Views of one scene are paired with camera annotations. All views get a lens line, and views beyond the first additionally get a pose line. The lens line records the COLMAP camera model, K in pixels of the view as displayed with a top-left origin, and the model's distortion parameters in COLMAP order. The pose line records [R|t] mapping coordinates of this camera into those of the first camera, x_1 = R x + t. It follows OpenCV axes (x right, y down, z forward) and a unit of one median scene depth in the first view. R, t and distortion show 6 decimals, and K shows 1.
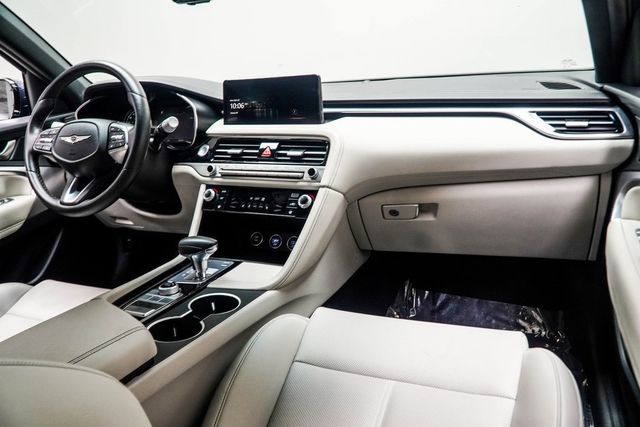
lens RADIAL K [[499.9, 0, 322.2], [0, 499.9, 229.6], [0, 0, 1]] dist [-0.022438, 0.000051]
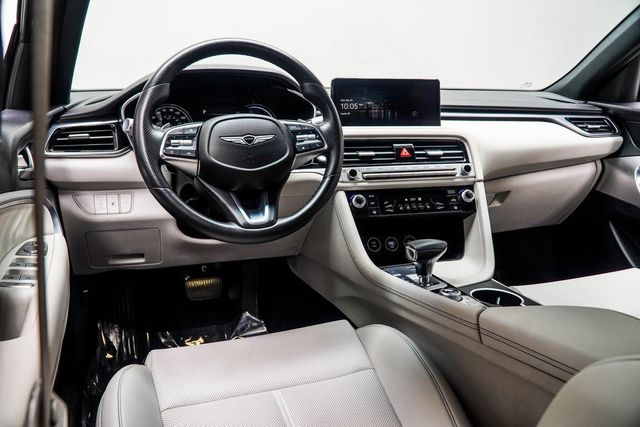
lens RADIAL K [[499.9, 0, 304.7], [0, 499.9, 215.7], [0, 0, 1]] dist [-0.022438, 0.000051]
pose [[0.749637, -0.102531, 0.653860, -0.932095], [0.143621, 0.989587, -0.009483, -0.050693], [-0.646079, 0.101017, 0.756557, 0.389889]]
